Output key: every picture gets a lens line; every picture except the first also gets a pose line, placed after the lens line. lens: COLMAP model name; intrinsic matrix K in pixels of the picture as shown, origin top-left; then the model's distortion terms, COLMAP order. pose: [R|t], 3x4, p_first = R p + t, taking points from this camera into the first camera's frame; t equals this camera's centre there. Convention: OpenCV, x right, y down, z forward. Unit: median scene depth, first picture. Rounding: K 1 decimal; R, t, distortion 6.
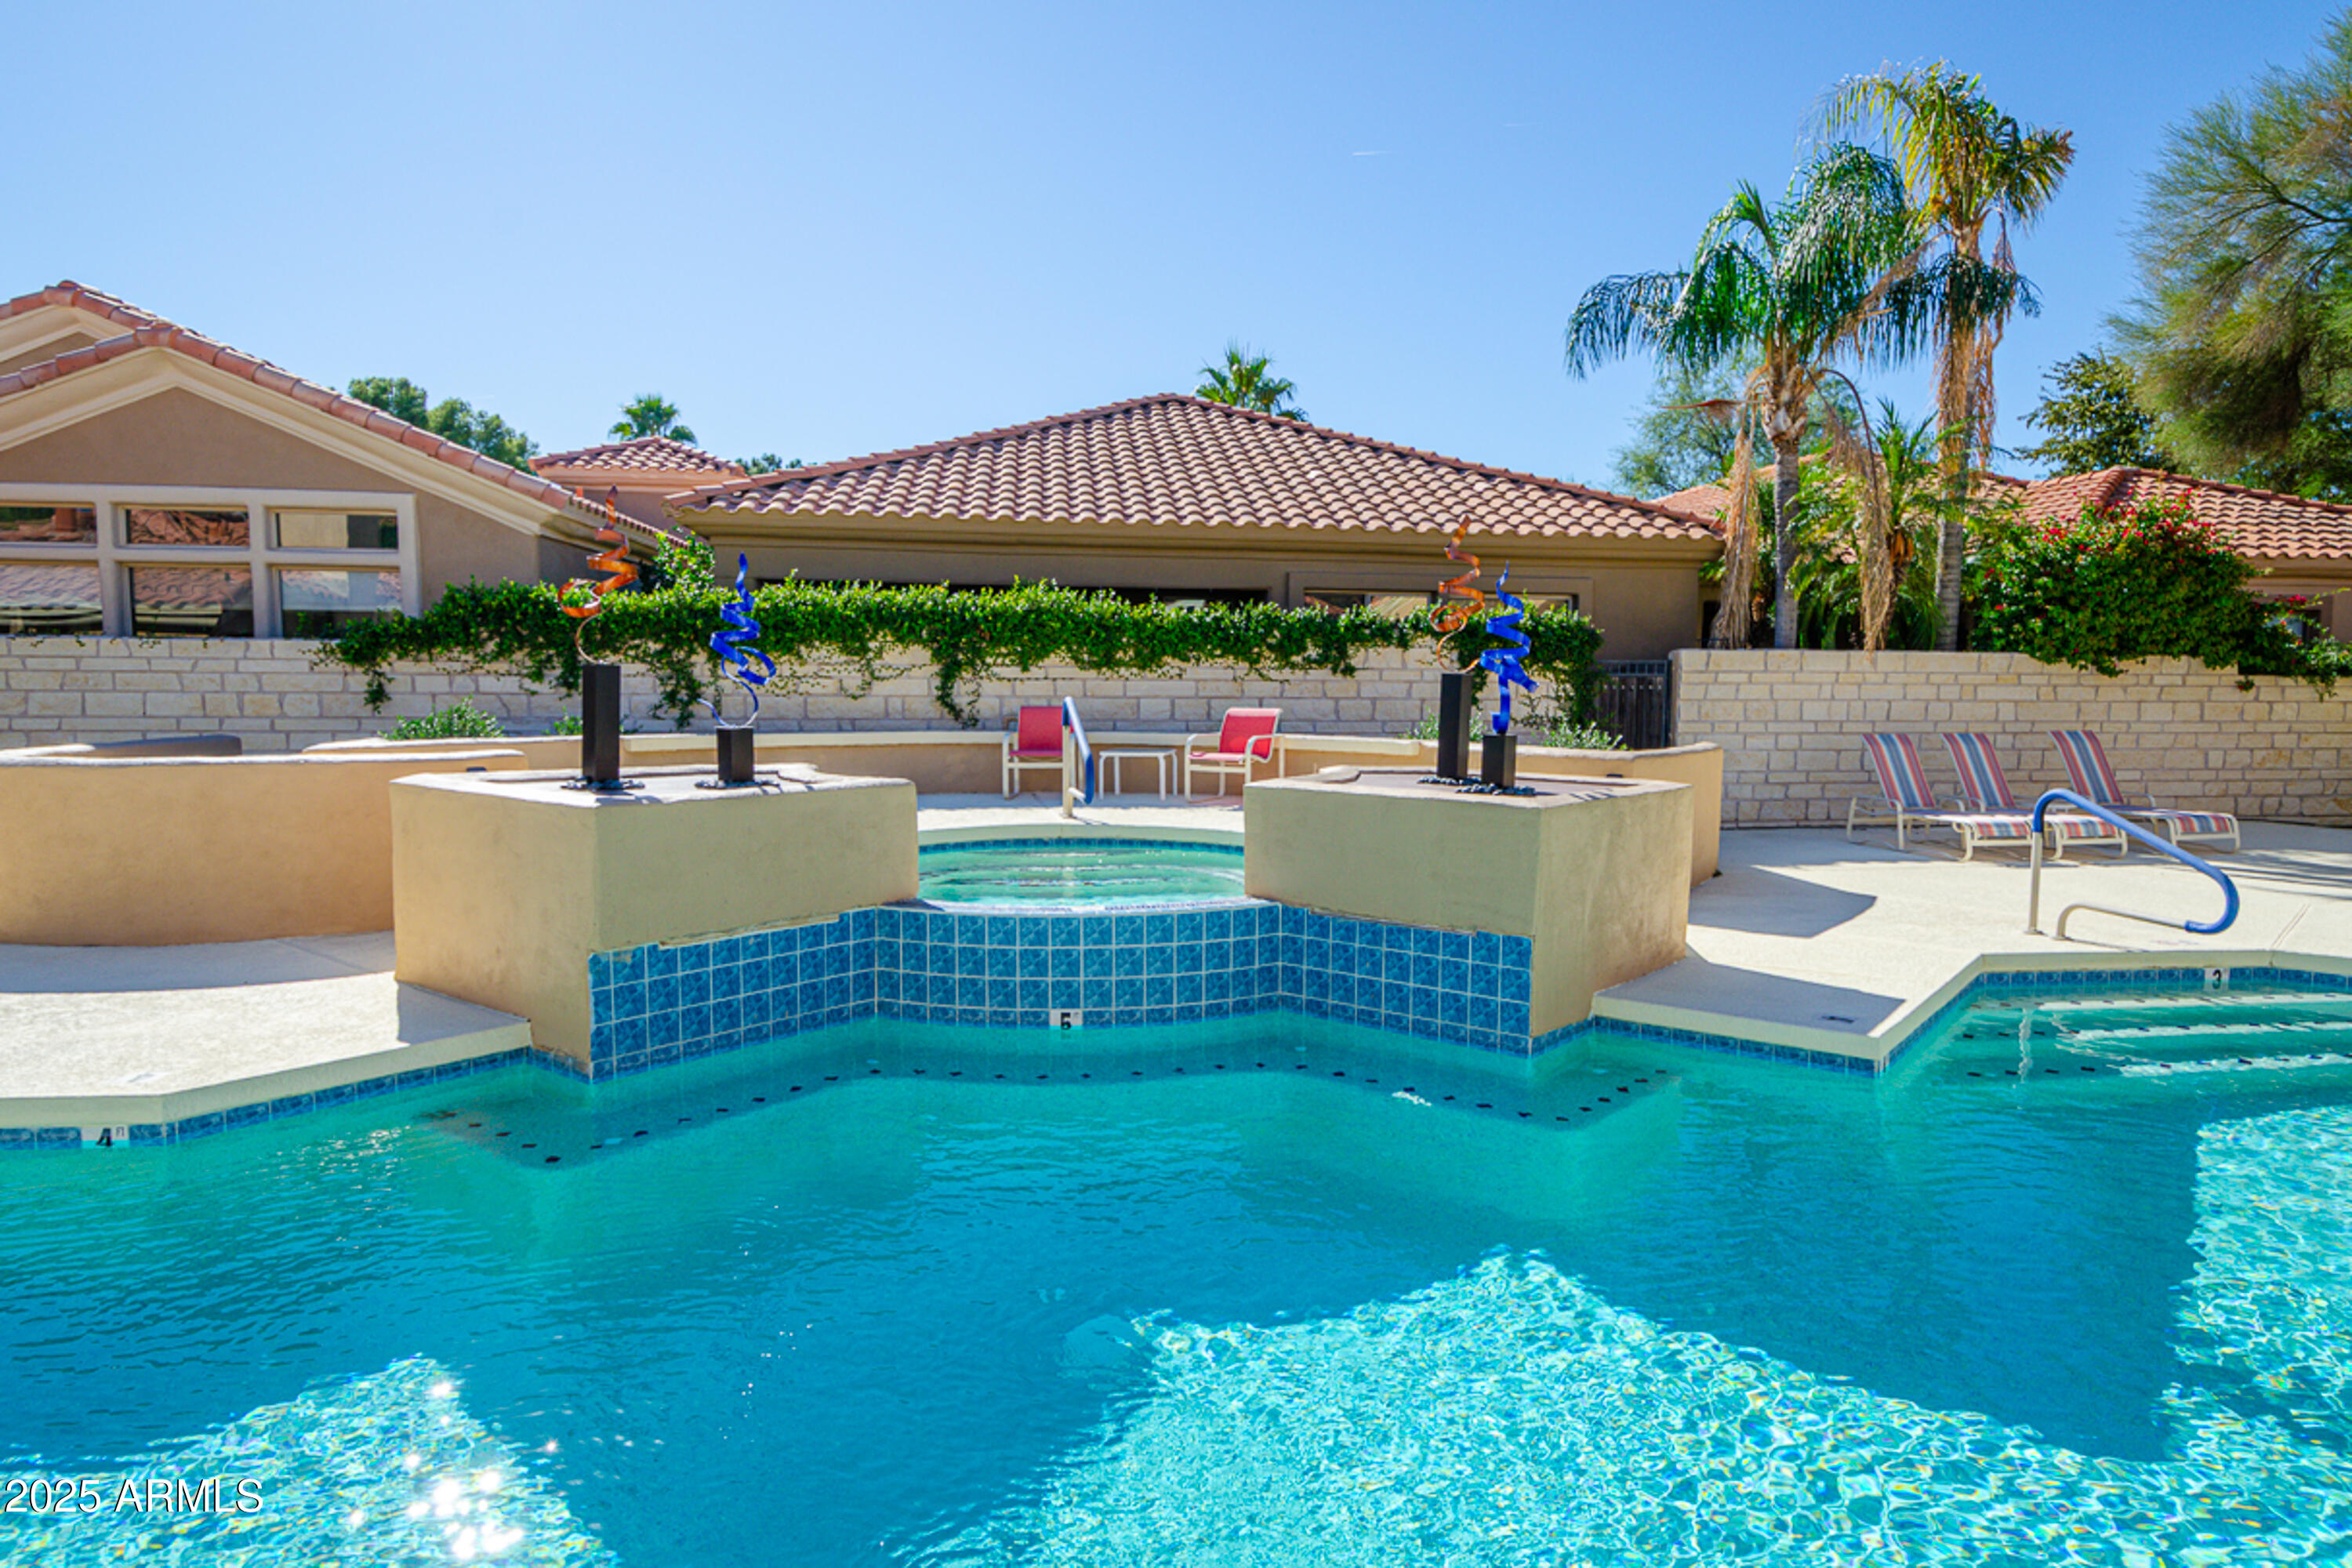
lens RADIAL K [[1406.3, 0, 1181.4], [0, 1406.3, 797.4], [0, 0, 1]] dist [0.004168, -0.000070]
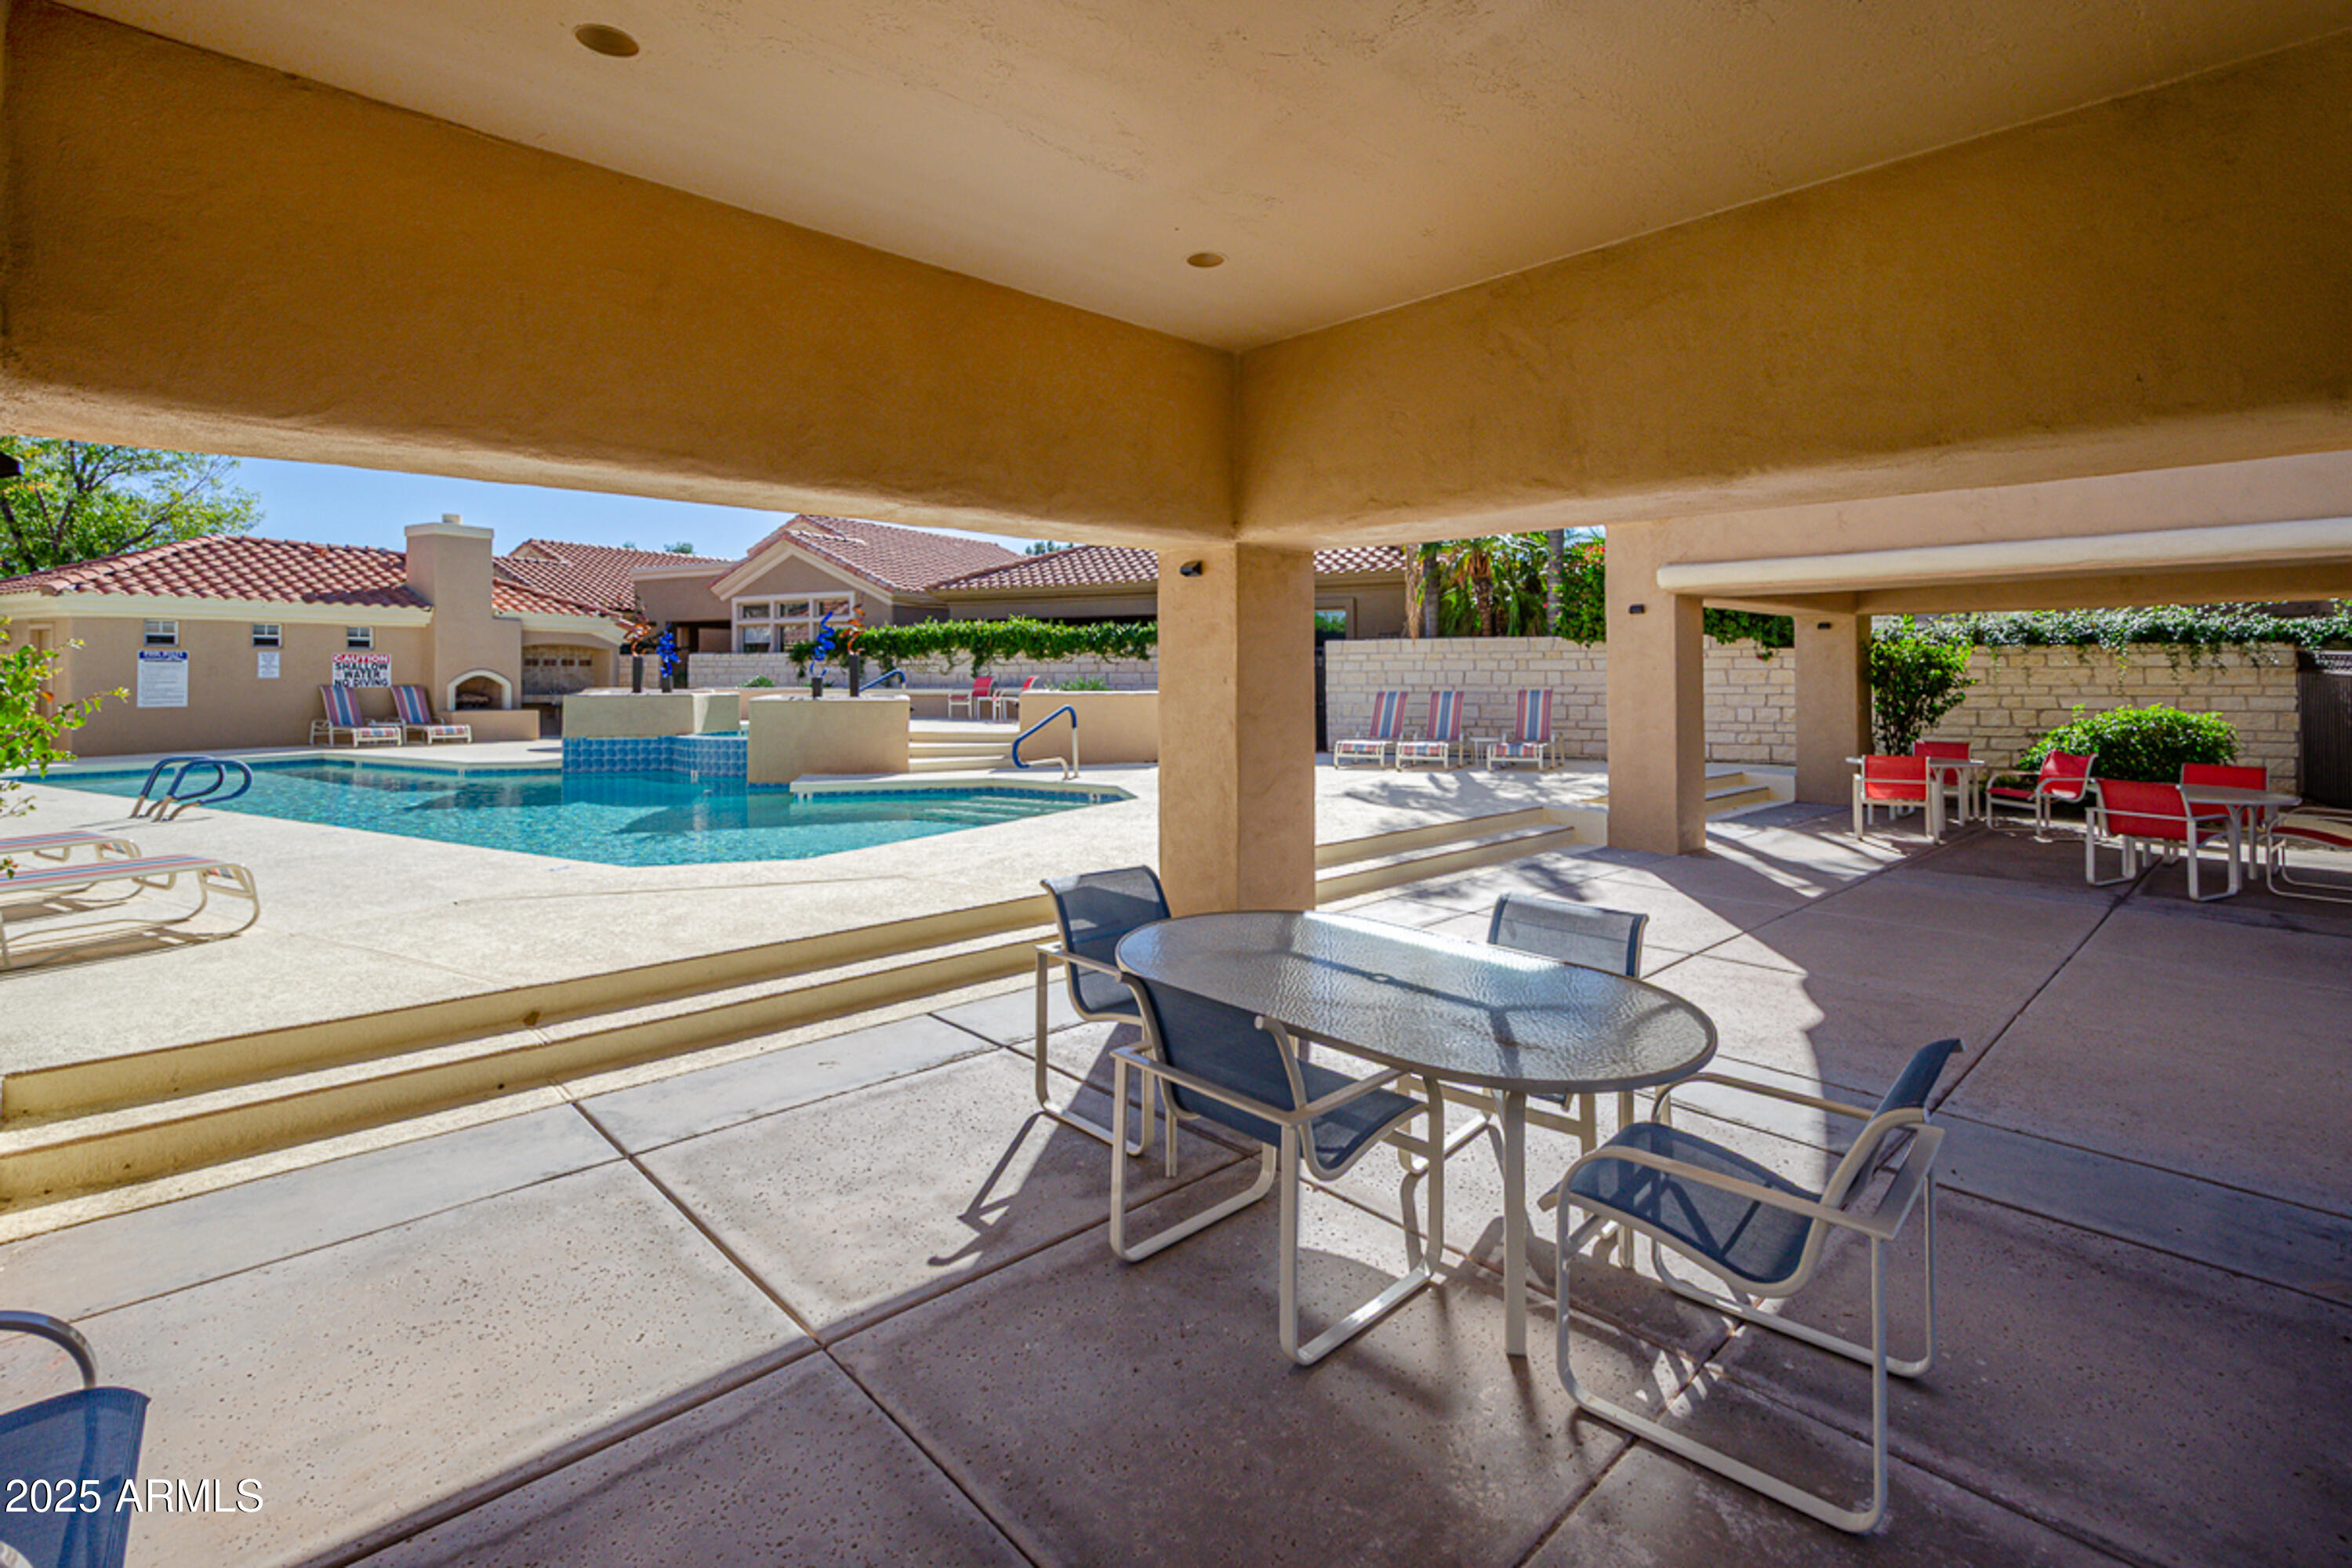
lens RADIAL K [[1048.5, 0, 1136.5], [0, 1048.5, 667.3], [0, 0, 1]] dist [-0.002199, -0.001134]
pose [[0.792799, -0.013018, -0.609344, 0.968972], [-0.044432, 0.995877, -0.079084, 0.032927], [0.607862, 0.089772, 0.788952, -0.095293]]
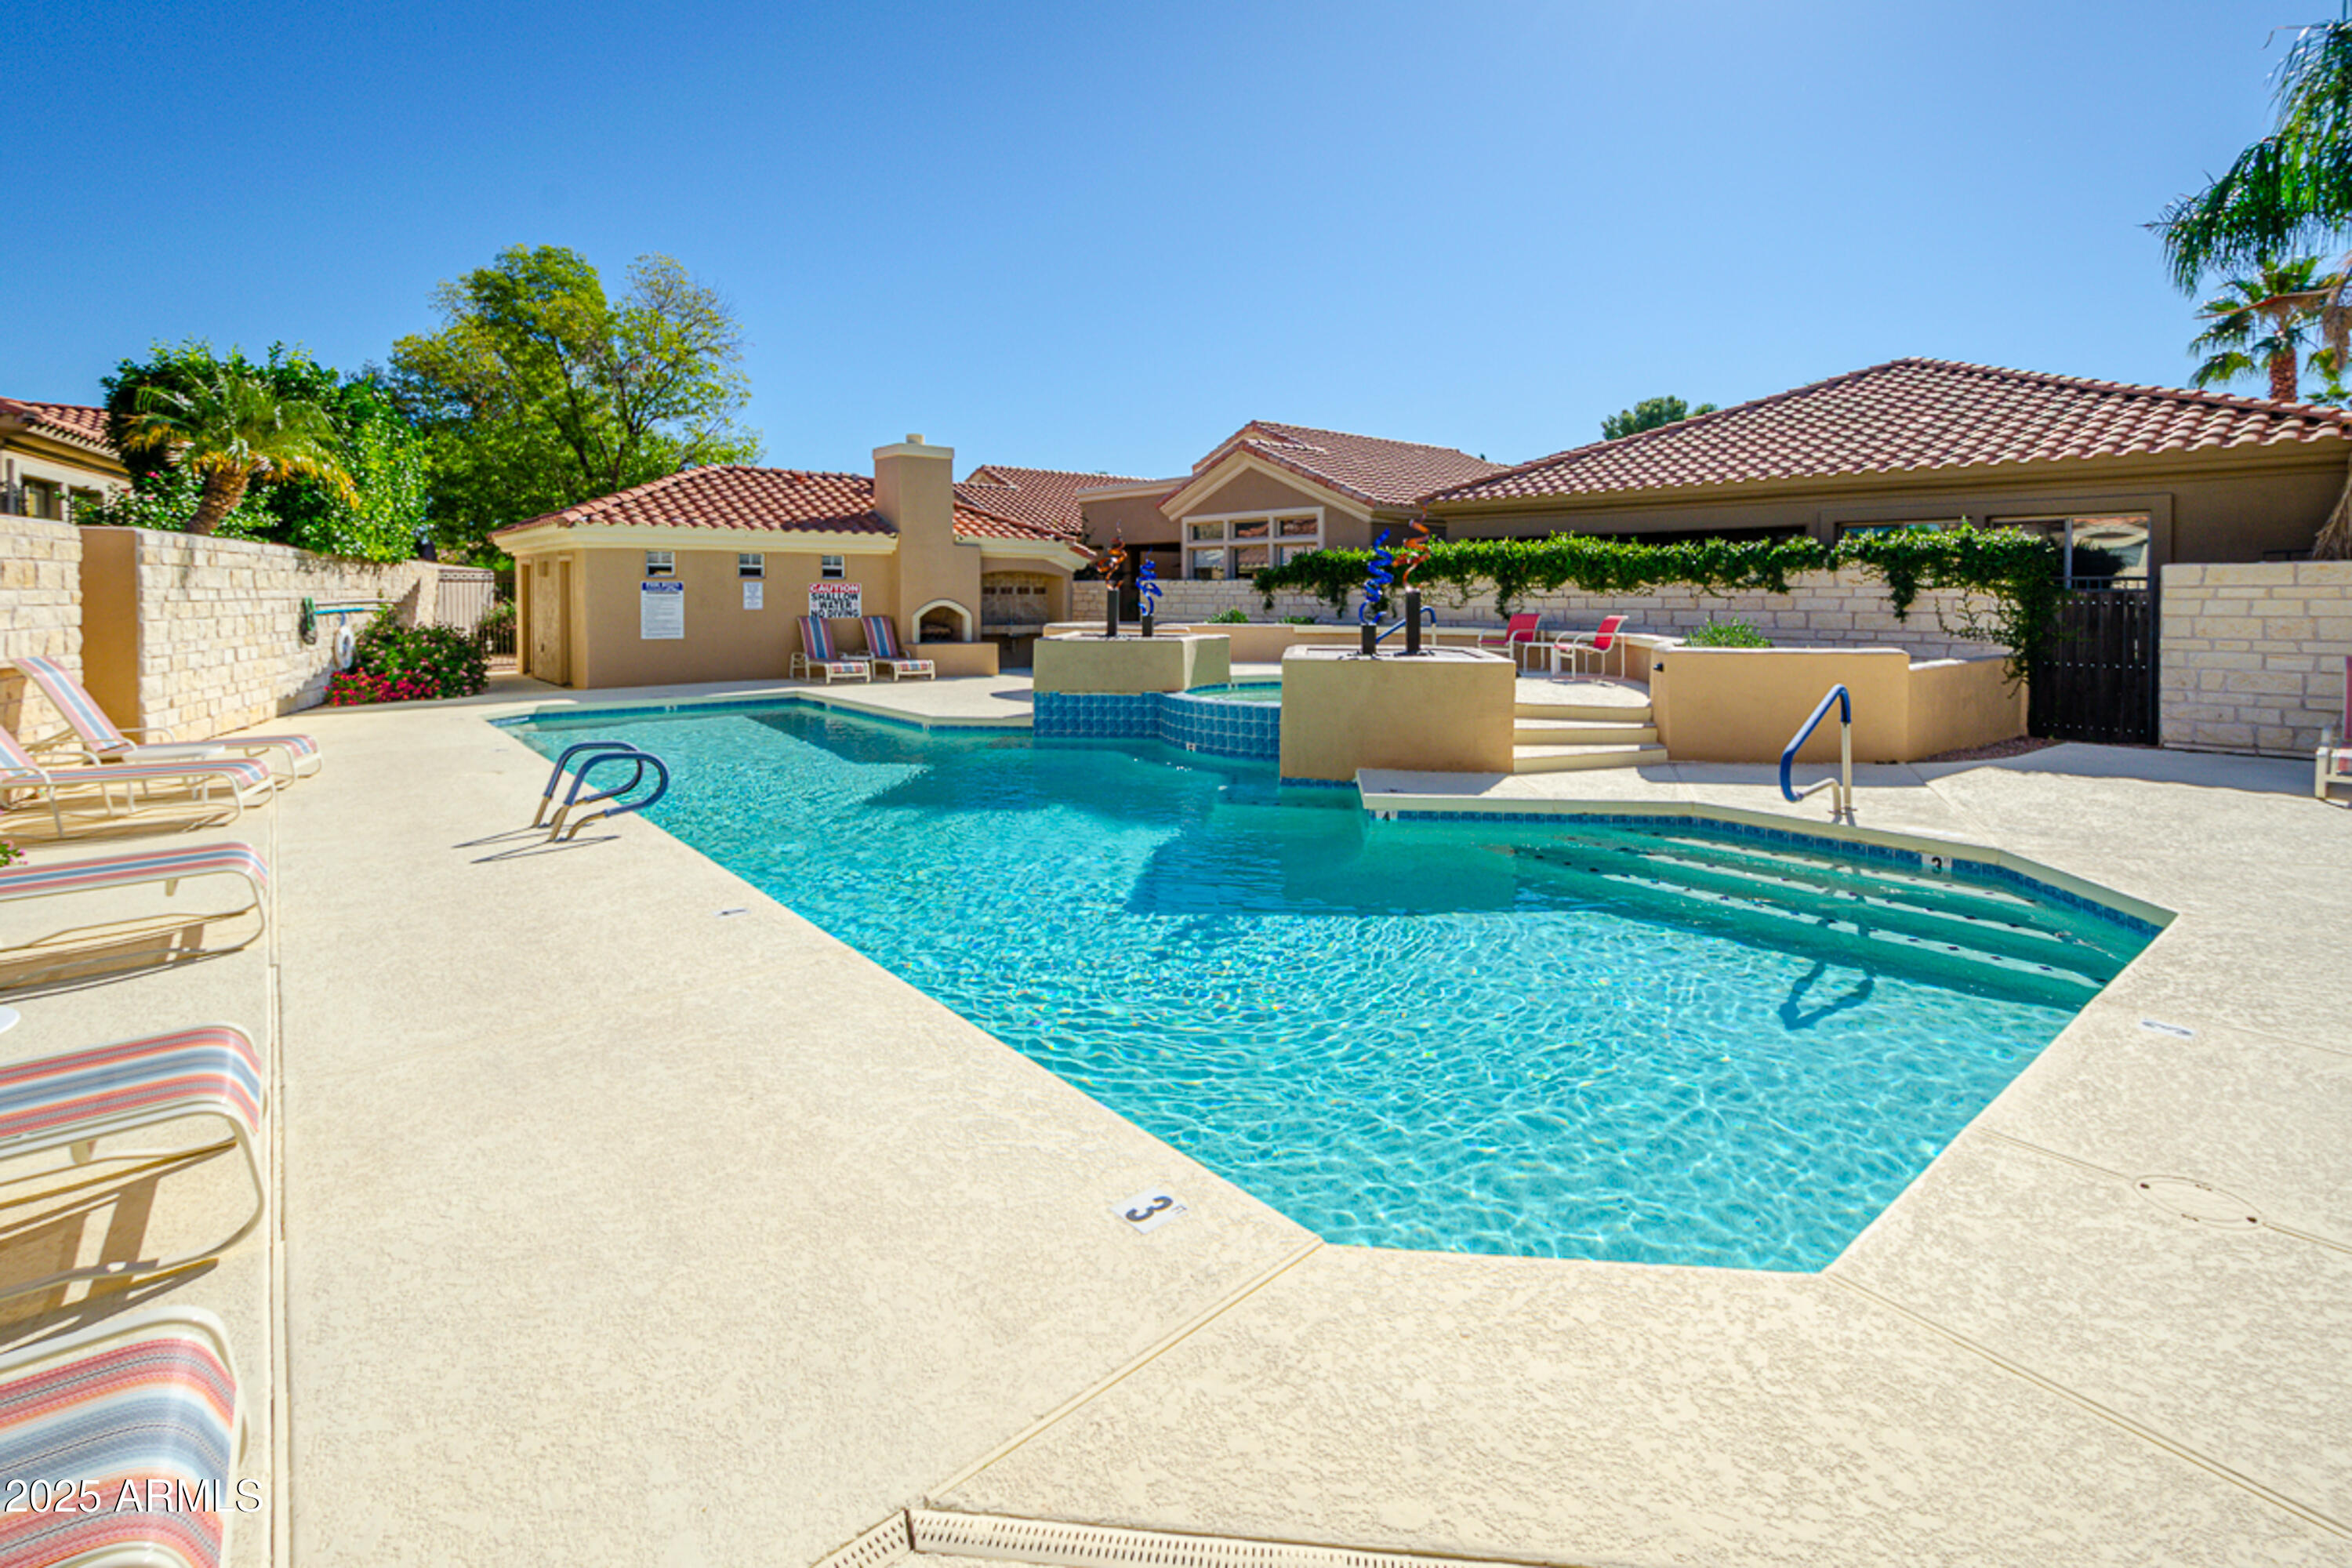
lens RADIAL K [[1026.9, 0, 1166.8], [0, 1026.9, 624.1], [0, 0, 1]] dist [0.001908, 0.000290]
pose [[0.542483, 0.018960, -0.839853, 0.611532], [-0.068829, 0.997387, -0.021942, 0.000274], [0.837243, 0.069709, 0.542370, 0.030736]]
